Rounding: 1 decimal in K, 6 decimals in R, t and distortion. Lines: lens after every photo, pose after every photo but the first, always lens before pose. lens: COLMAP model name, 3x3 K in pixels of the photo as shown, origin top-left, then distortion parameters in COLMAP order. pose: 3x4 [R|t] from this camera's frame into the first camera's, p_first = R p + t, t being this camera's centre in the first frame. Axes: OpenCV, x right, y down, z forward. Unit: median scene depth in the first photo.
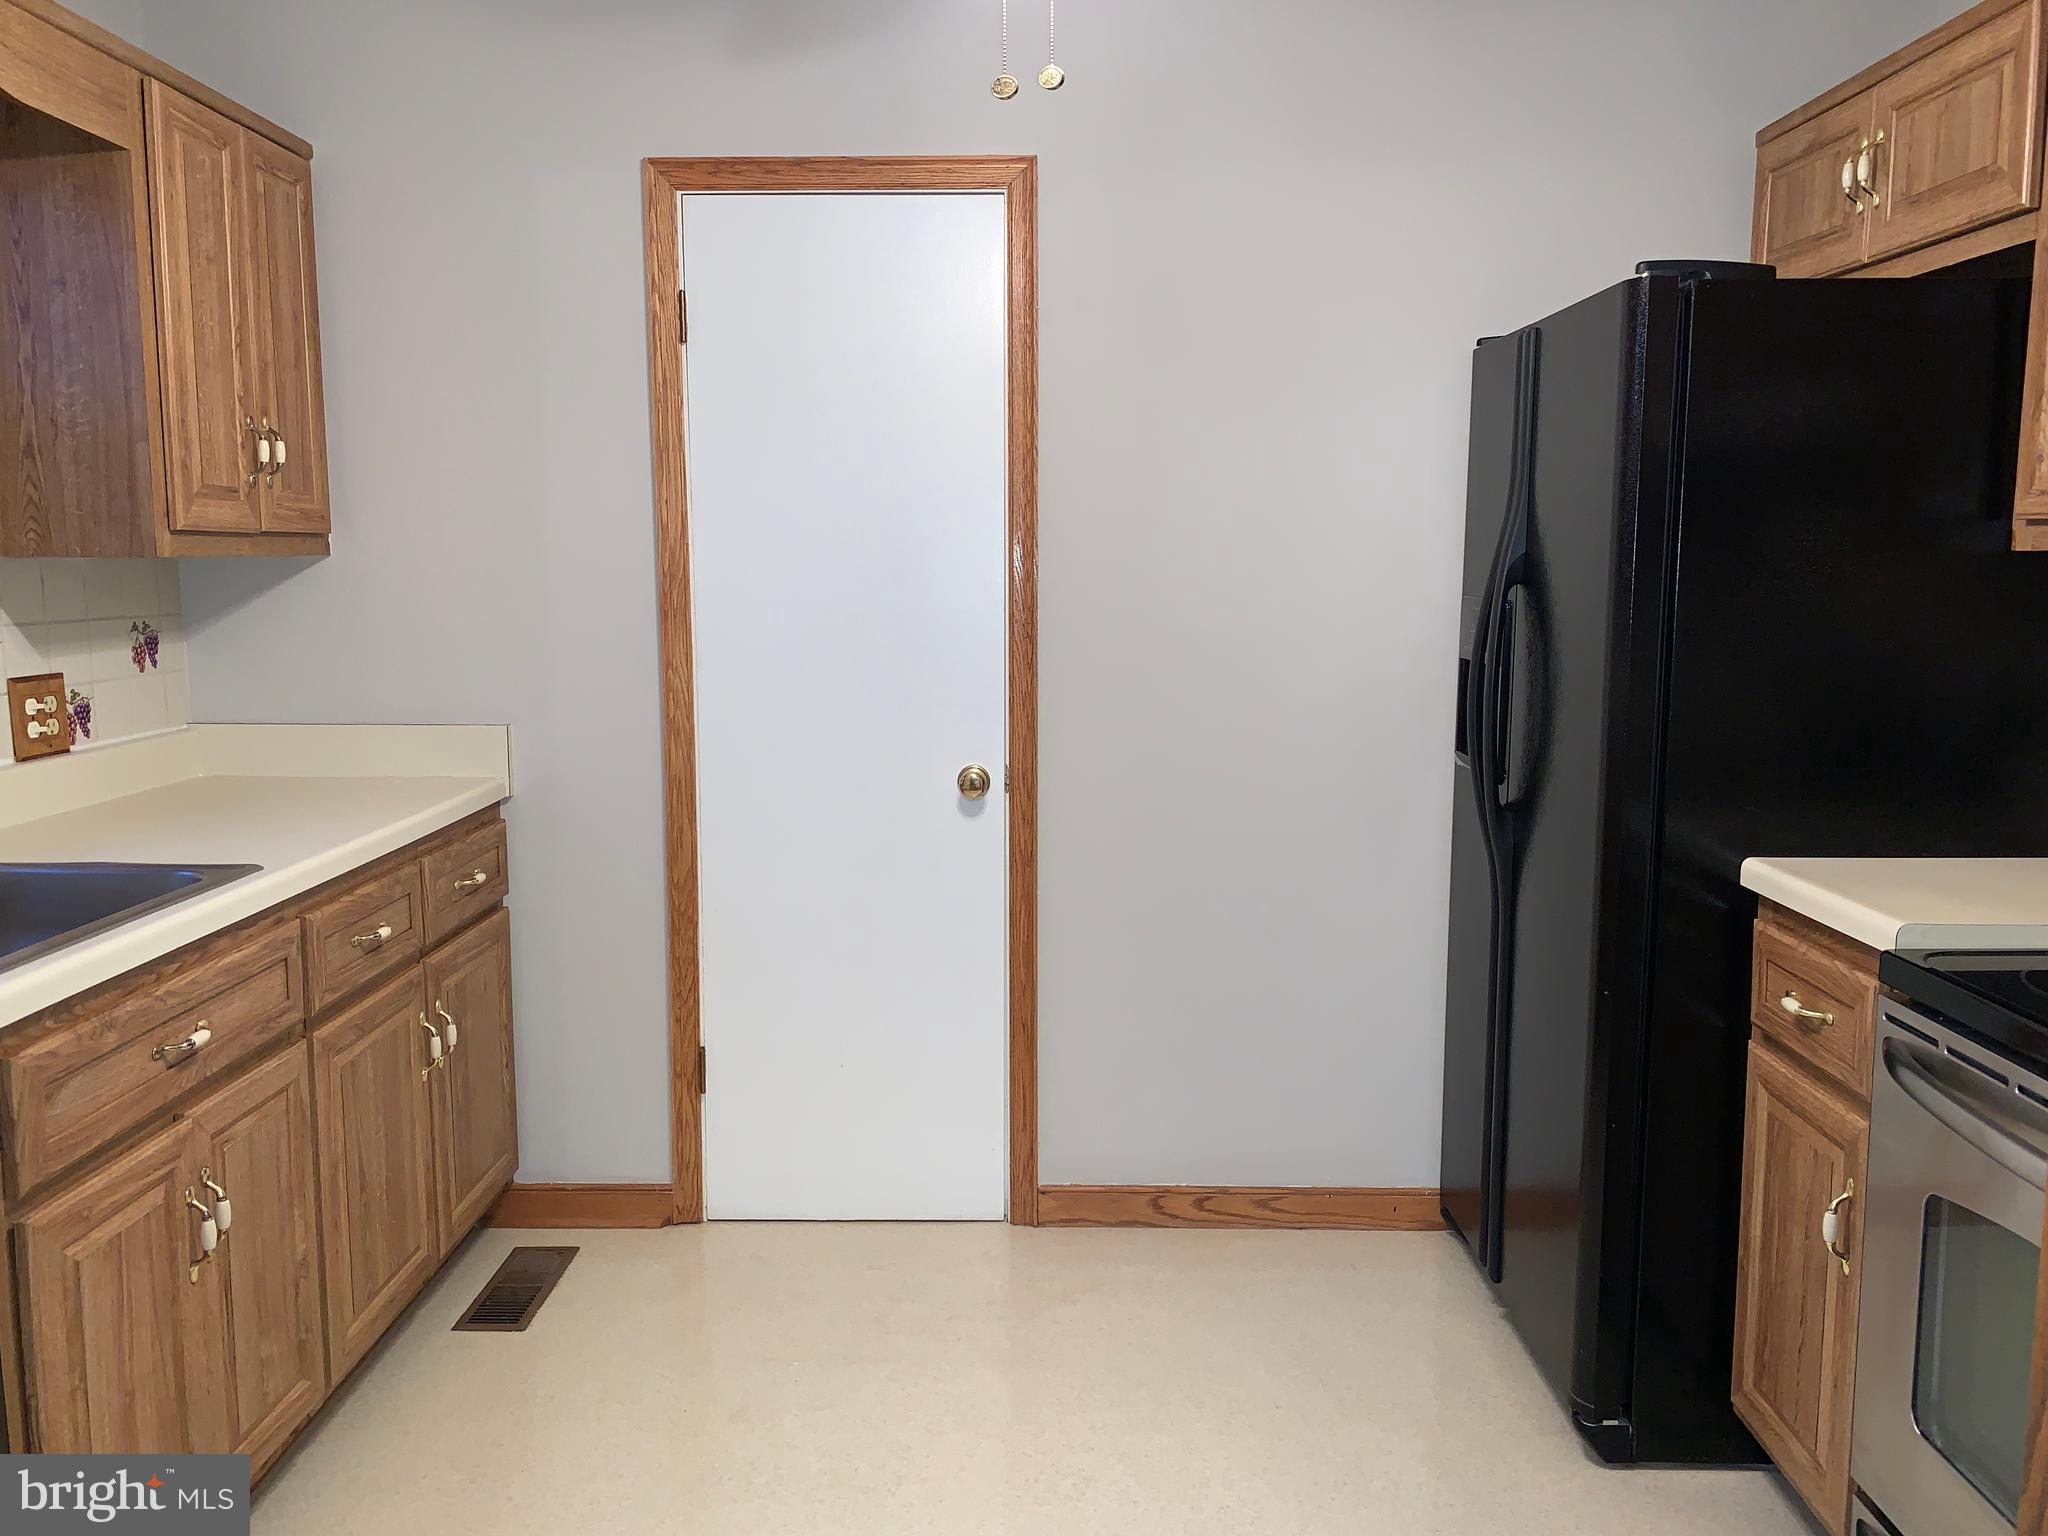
lens RADIAL K [[1556.7, 0, 1020.8], [0, 1556.7, 769.6], [0, 0, 1]] dist [0.041306, -0.048476]
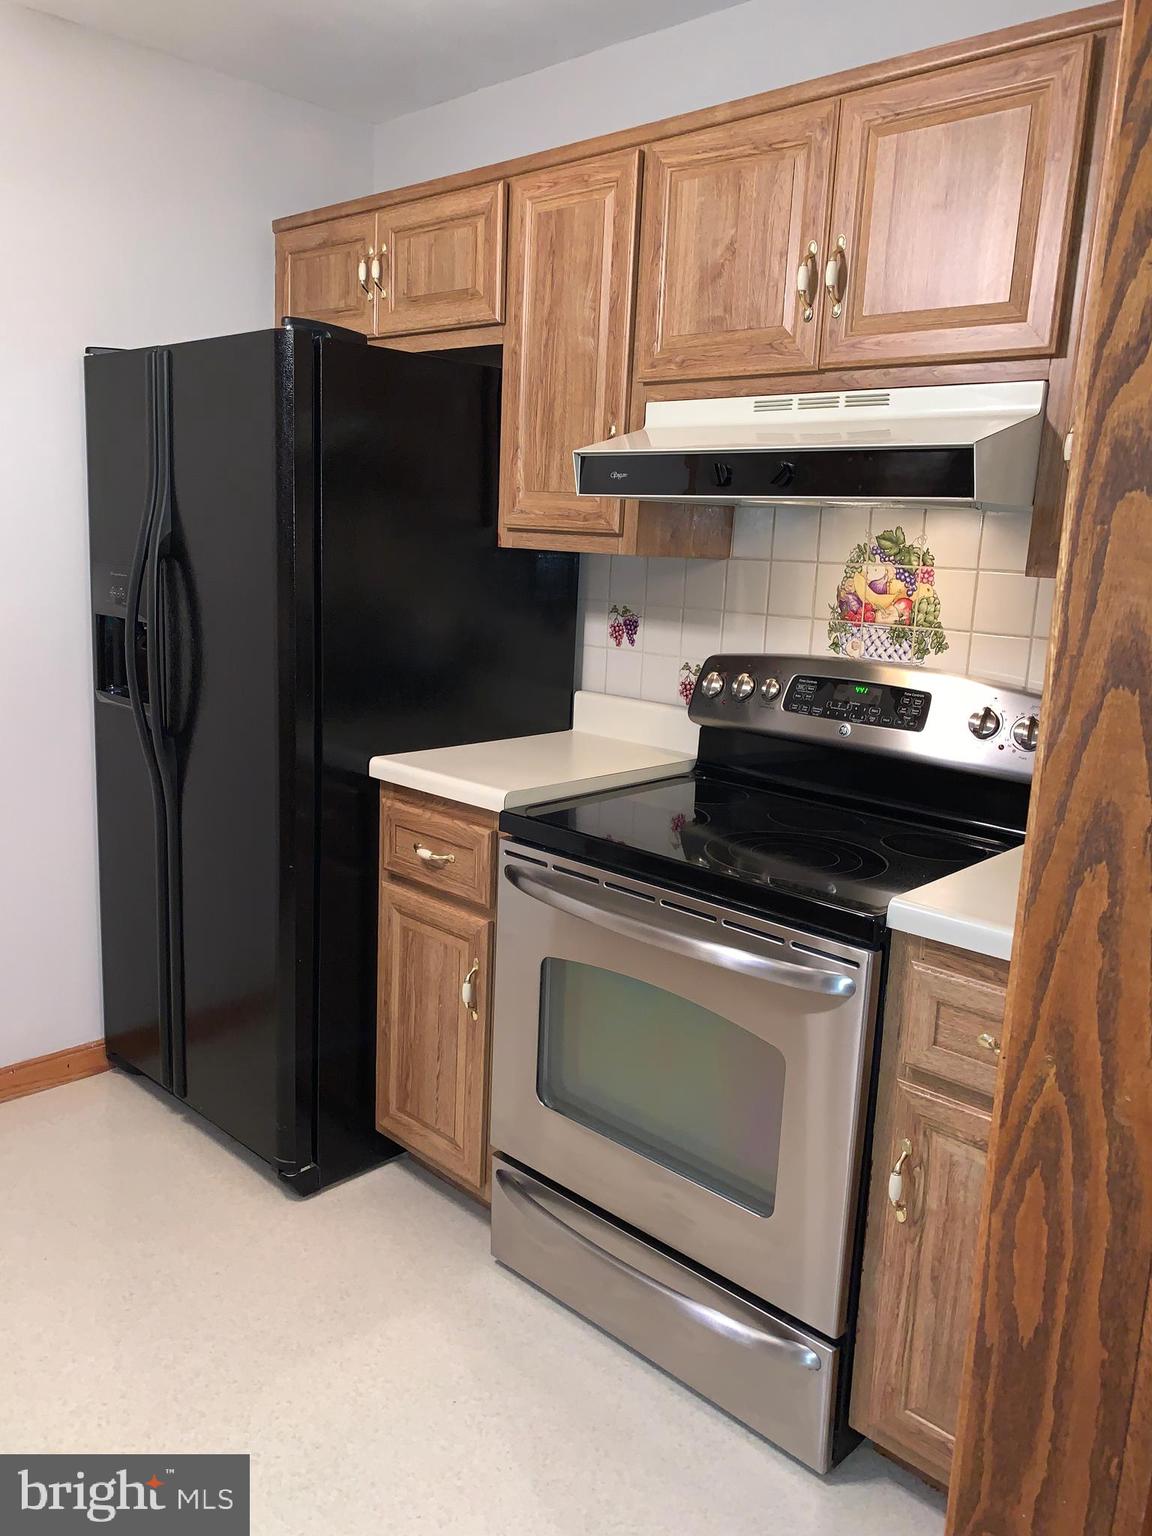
lens RADIAL K [[1167.6, 0, 566.0], [0, 1167.6, 761.9], [0, 0, 1]] dist [0.041306, -0.048476]
pose [[0.686013, -0.110146, 0.719204, -0.186095], [0.055582, 0.993520, 0.099140, -0.035069], [-0.725464, -0.028036, 0.687689, 0.132717]]
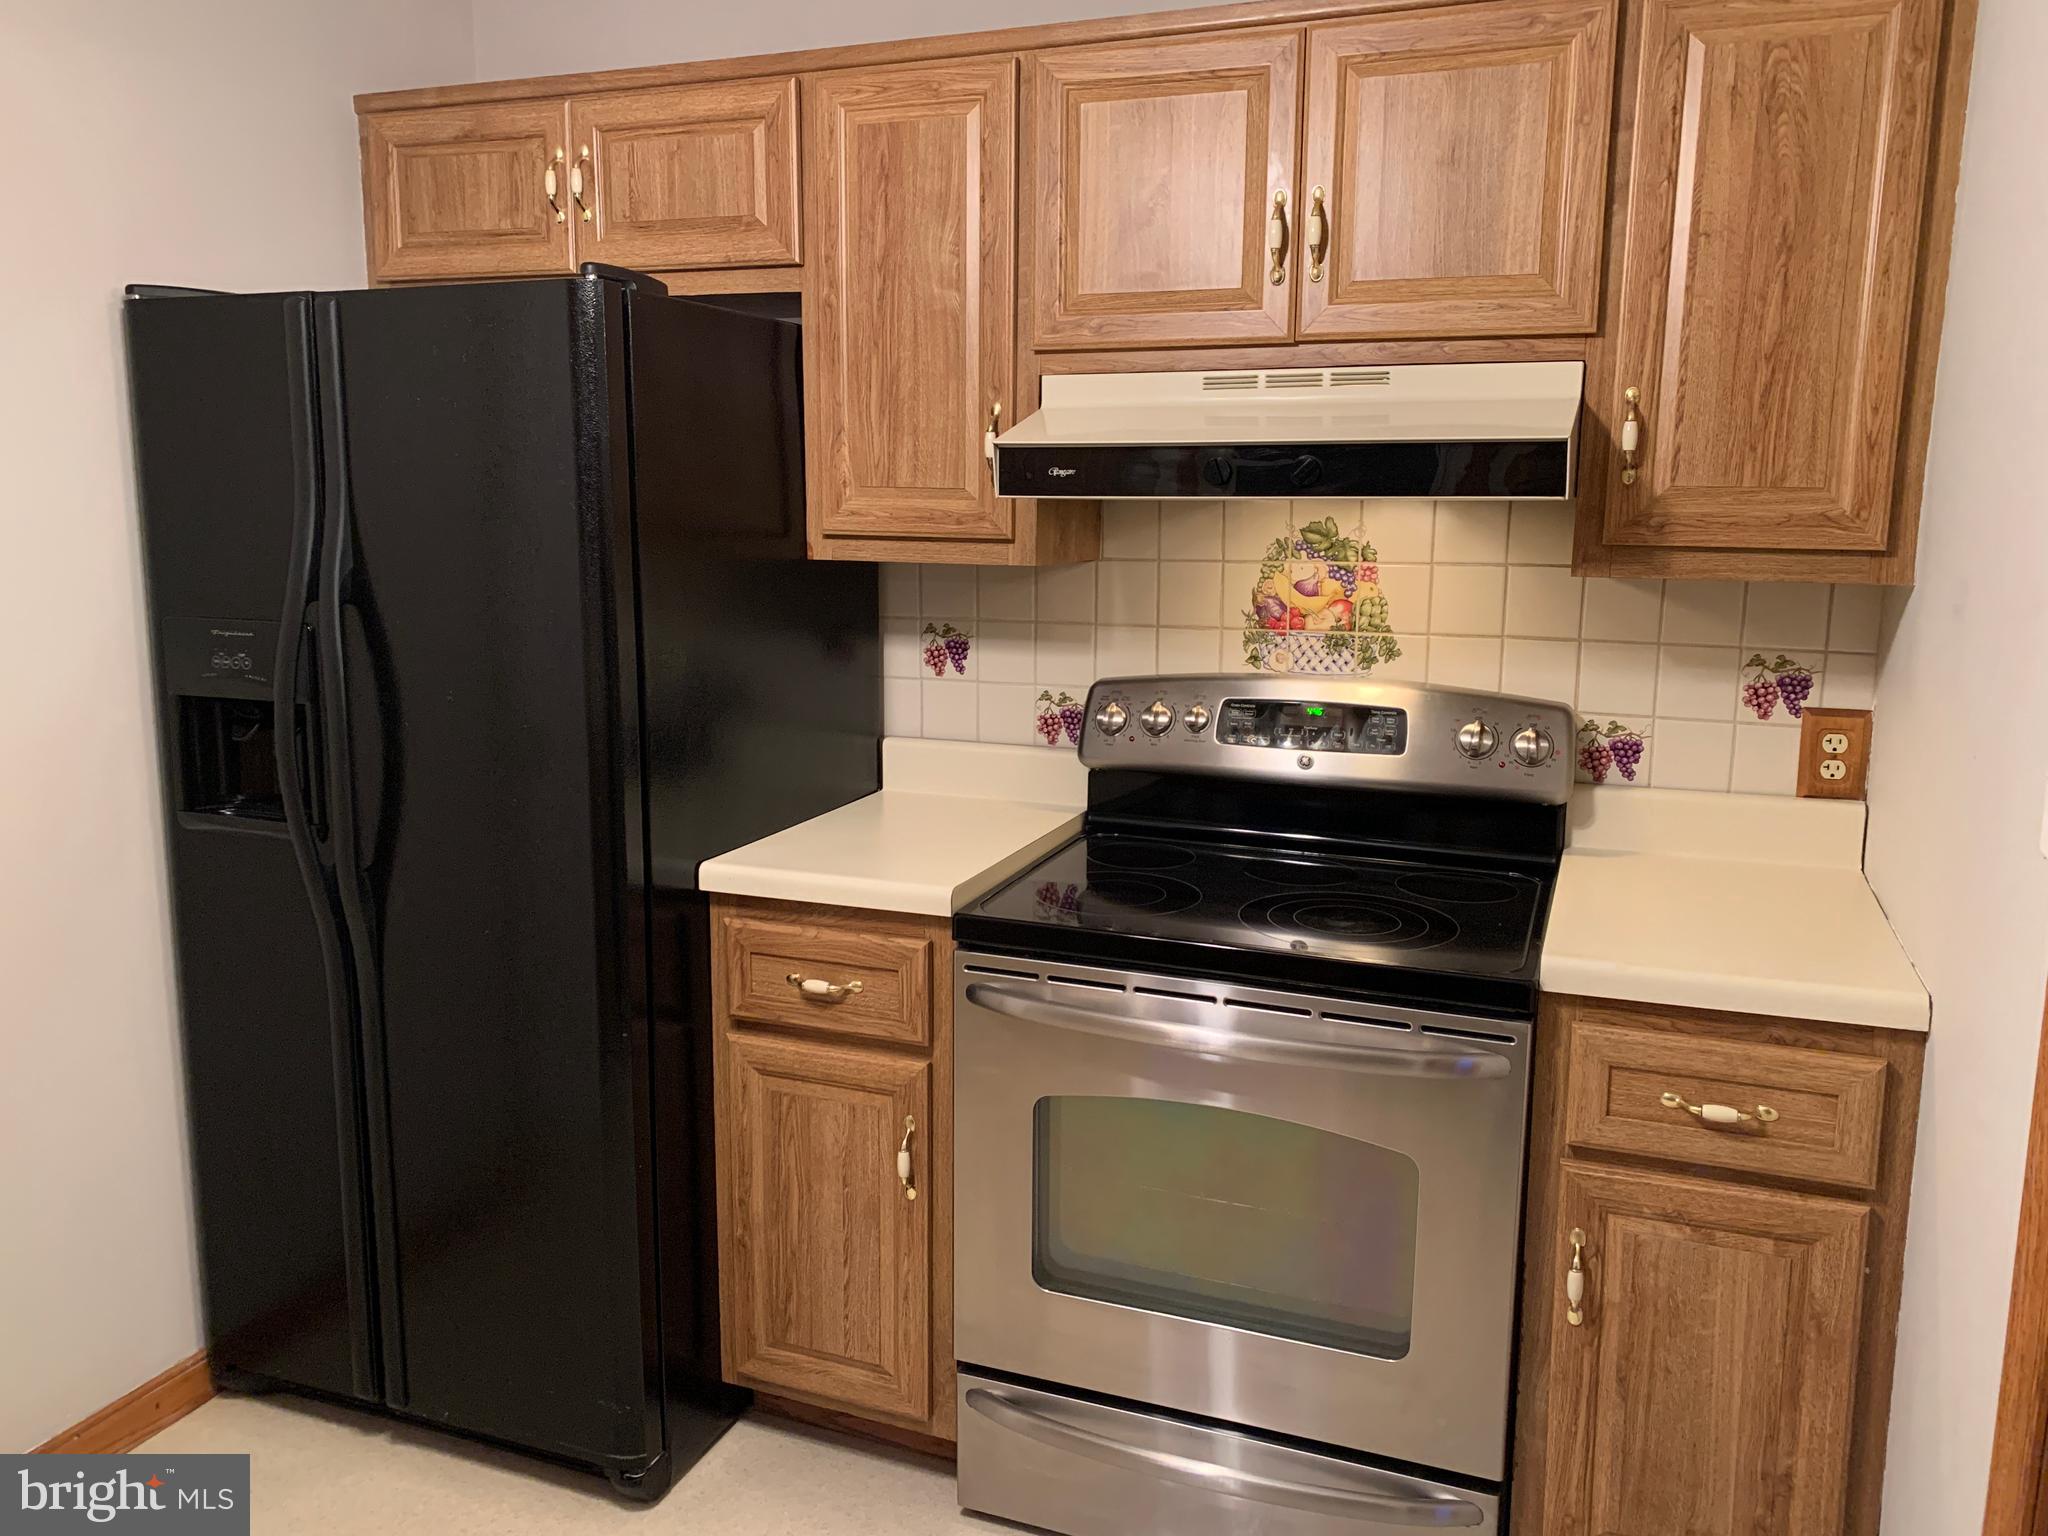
lens RADIAL K [[1556.7, 0, 1025.8], [0, 1556.7, 748.1], [0, 0, 1]] dist [0.041306, -0.048476]
pose [[0.360074, -0.148192, 0.921078, -0.393378], [0.121330, 0.986357, 0.111263, -0.106048], [-0.925000, 0.071692, 0.373142, 0.412879]]
